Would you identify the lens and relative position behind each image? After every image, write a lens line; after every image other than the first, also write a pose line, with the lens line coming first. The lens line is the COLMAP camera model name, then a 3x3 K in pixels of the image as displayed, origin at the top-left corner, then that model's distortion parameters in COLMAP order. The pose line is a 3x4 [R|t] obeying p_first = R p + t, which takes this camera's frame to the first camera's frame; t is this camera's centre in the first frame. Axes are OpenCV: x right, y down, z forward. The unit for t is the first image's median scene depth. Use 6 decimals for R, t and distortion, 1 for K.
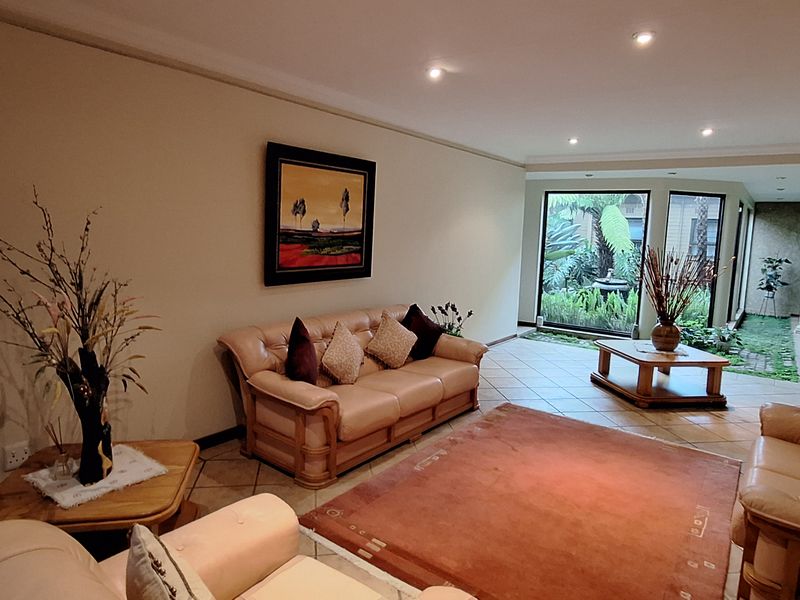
lens RADIAL K [[512.3, 0, 399.5], [0, 512.3, 287.2], [0, 0, 1]] dist [-0.021481, 0.000967]
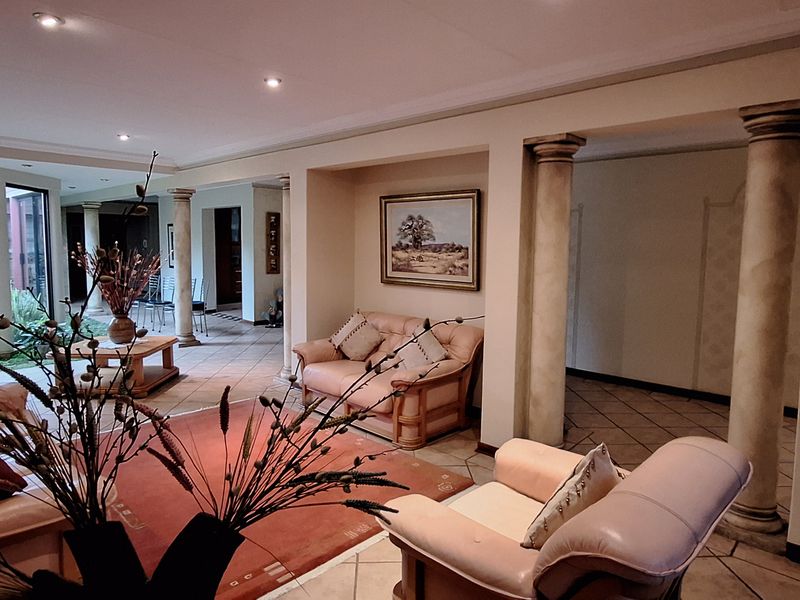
lens RADIAL K [[512.3, 0, 399.5], [0, 512.3, 287.2], [0, 0, 1]] dist [-0.021481, 0.000967]
pose [[0.122144, -0.119726, 0.985265, -0.555130], [0.102446, 0.988916, 0.107469, -0.056153], [-0.987211, 0.087810, 0.133055, 0.375630]]
